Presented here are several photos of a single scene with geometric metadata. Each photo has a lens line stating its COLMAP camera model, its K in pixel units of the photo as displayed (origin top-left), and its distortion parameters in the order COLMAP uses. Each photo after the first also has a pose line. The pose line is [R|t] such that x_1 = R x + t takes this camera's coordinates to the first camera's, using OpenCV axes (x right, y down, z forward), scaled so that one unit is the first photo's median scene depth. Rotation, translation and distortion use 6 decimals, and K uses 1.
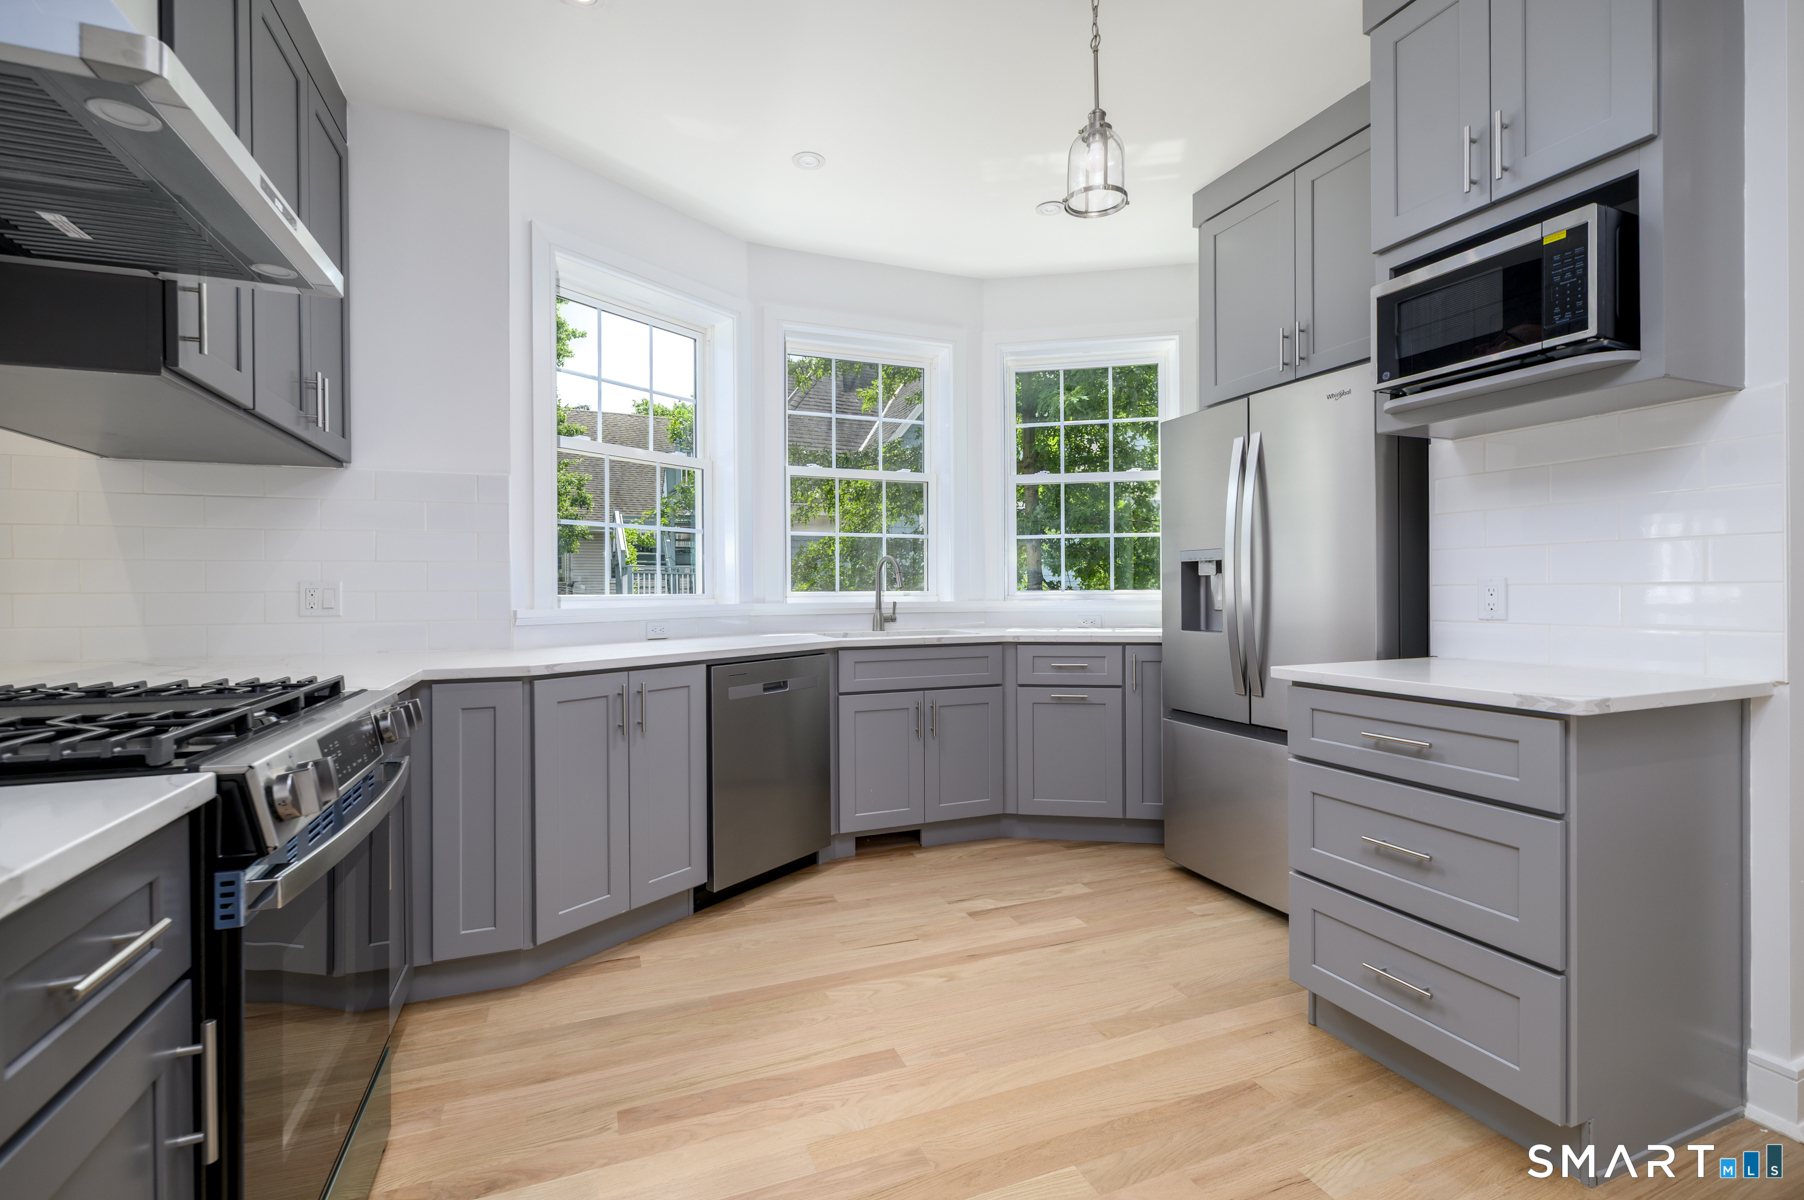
lens RADIAL K [[791.7, 0, 898.6], [0, 791.7, 597.1], [0, 0, 1]] dist [-0.001964, -0.000989]
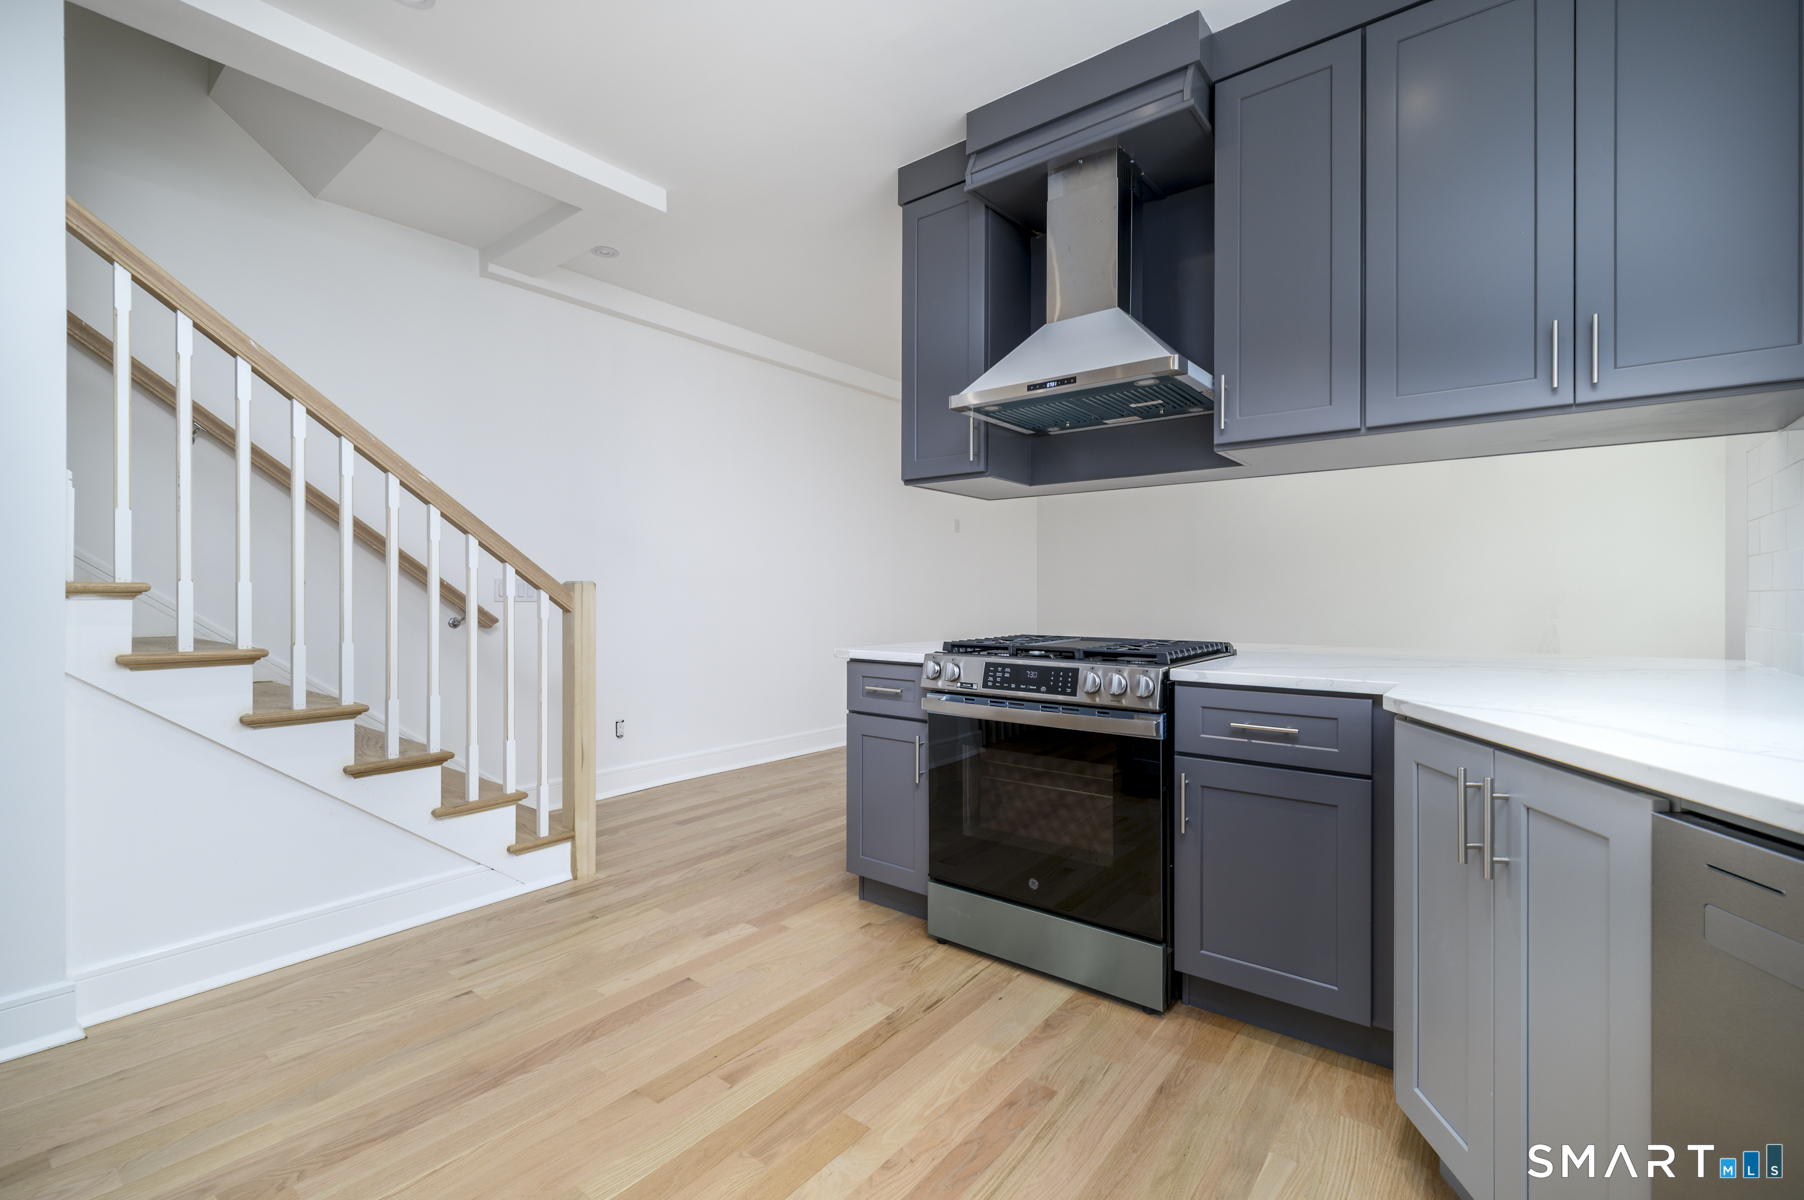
lens RADIAL K [[791.7, 0, 893.8], [0, 791.7, 596.7], [0, 0, 1]] dist [-0.001964, -0.000989]
pose [[-0.869127, 0.006300, -0.494550, 0.227385], [-0.001080, 0.999892, 0.014636, -0.010626], [0.494588, 0.013254, -0.869026, 1.188767]]
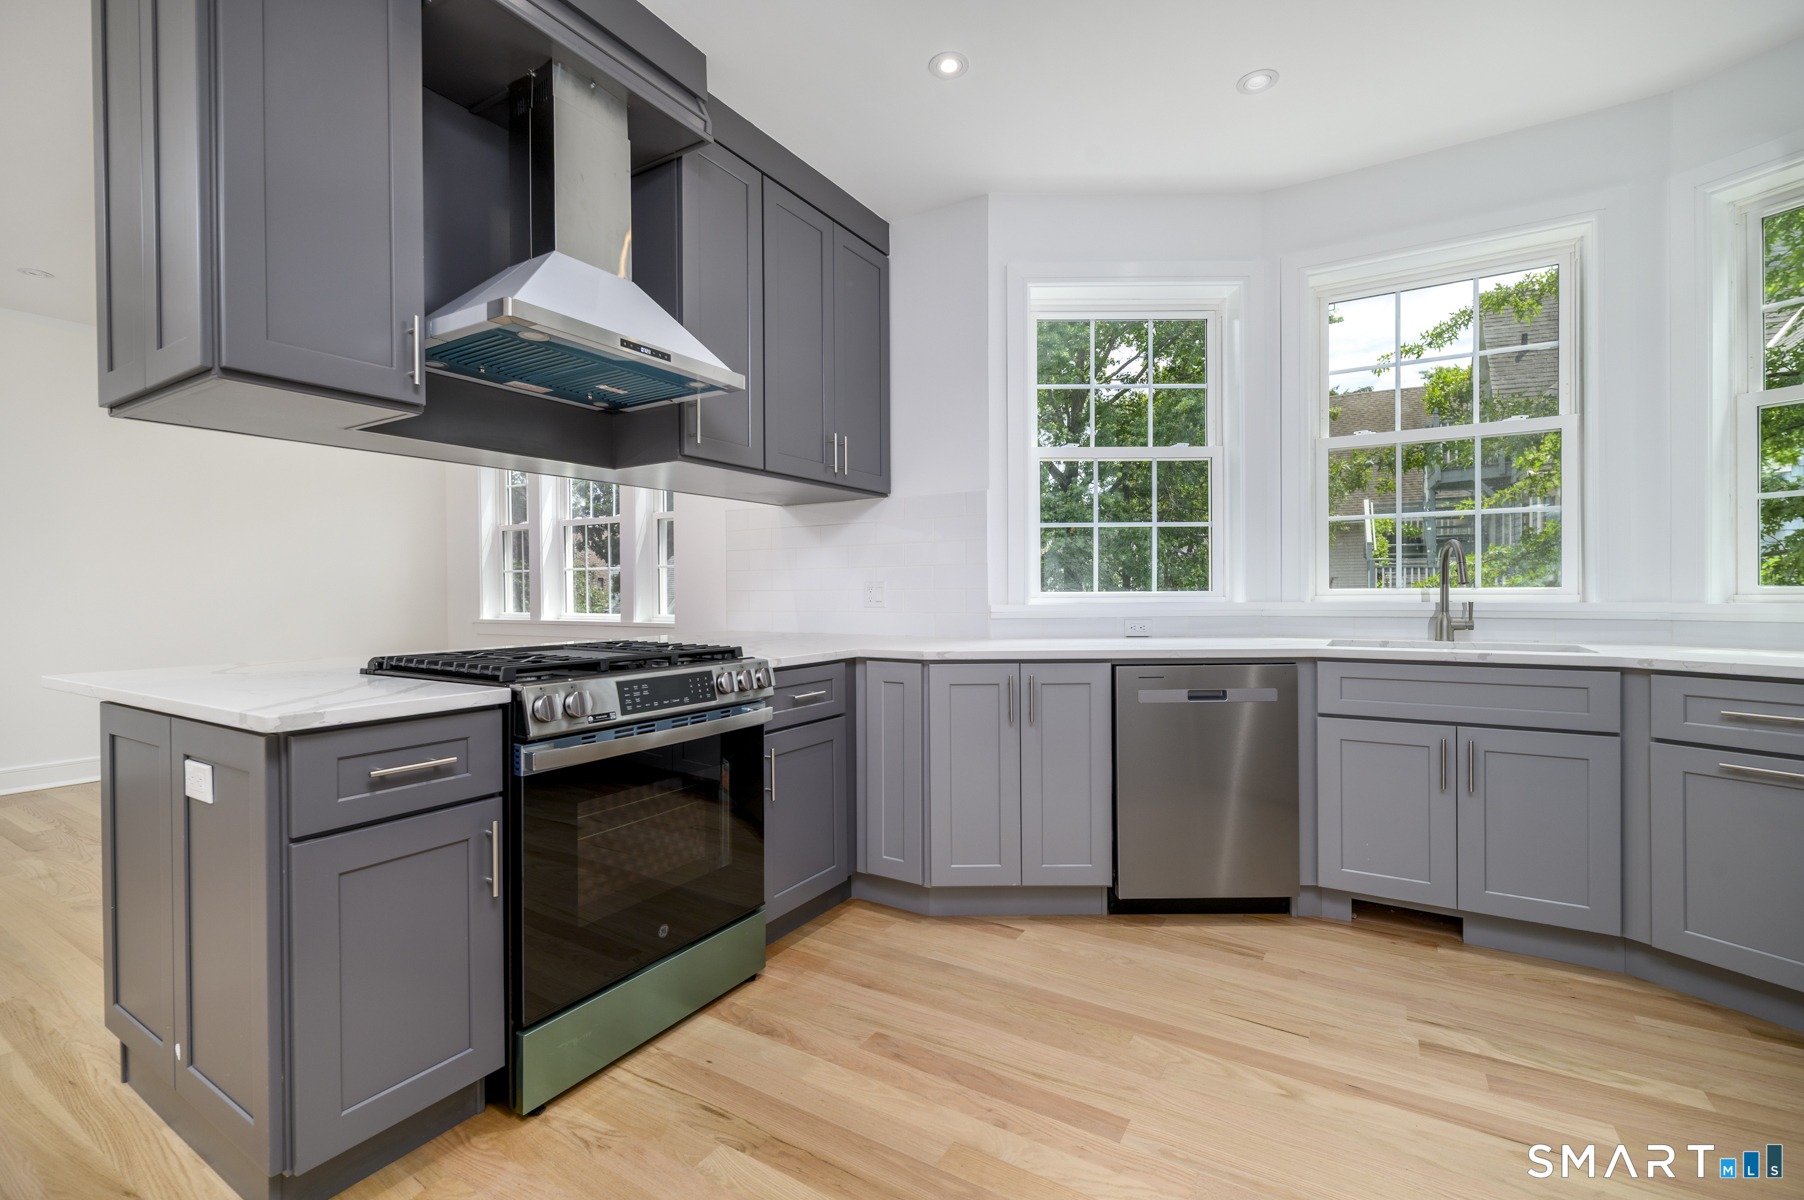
lens RADIAL K [[791.7, 0, 902.0], [0, 791.7, 594.9], [0, 0, 1]] dist [-0.001964, -0.000989]
pose [[0.599863, 0.006774, -0.800074, 0.401955], [-0.004374, 0.999977, 0.005187, -0.004121], [0.800091, 0.000388, 0.599879, 0.215085]]
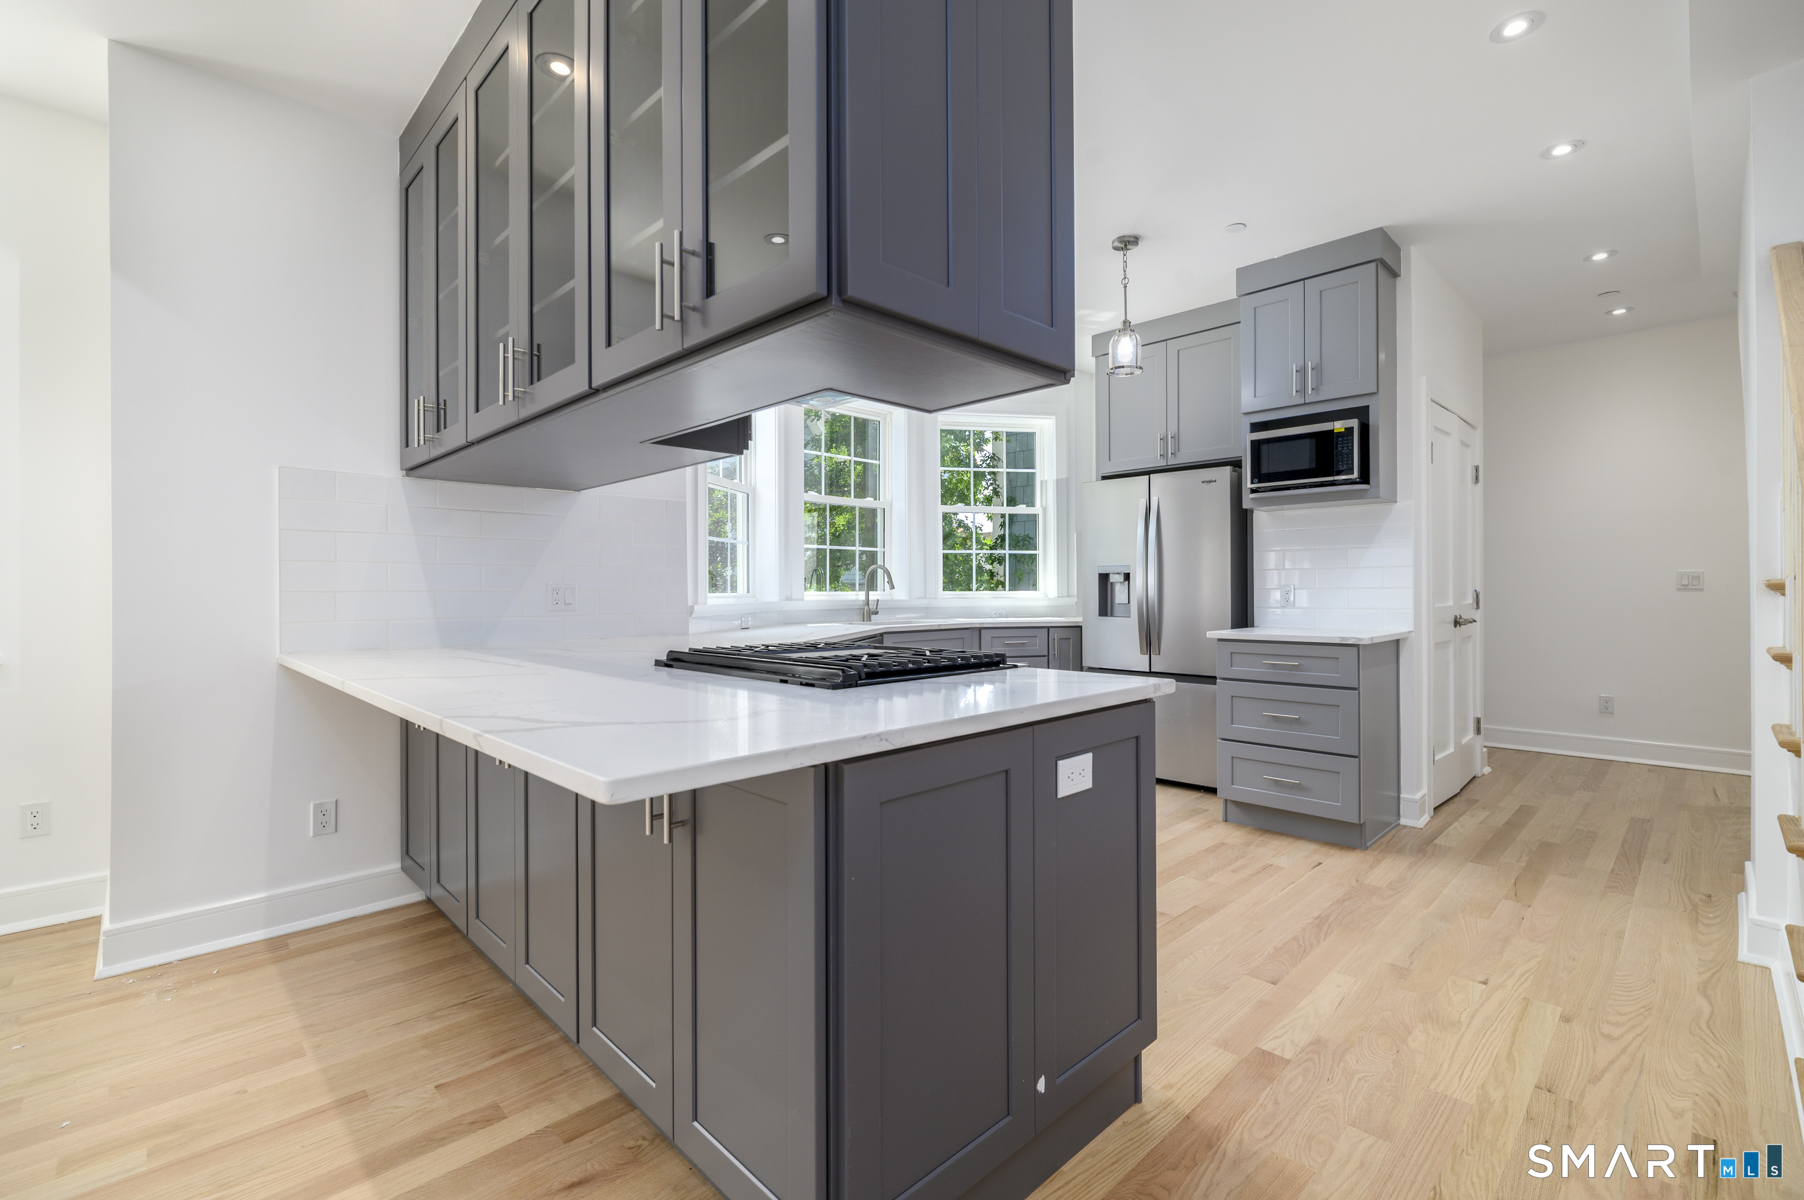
lens RADIAL K [[791.7, 0, 894.8], [0, 791.7, 591.6], [0, 0, 1]] dist [-0.001964, -0.000989]
pose [[0.923333, 0.002247, 0.383994, -0.737662], [0.001172, 0.999962, -0.008669, 0.006475], [-0.383999, 0.008454, 0.923295, -0.351893]]
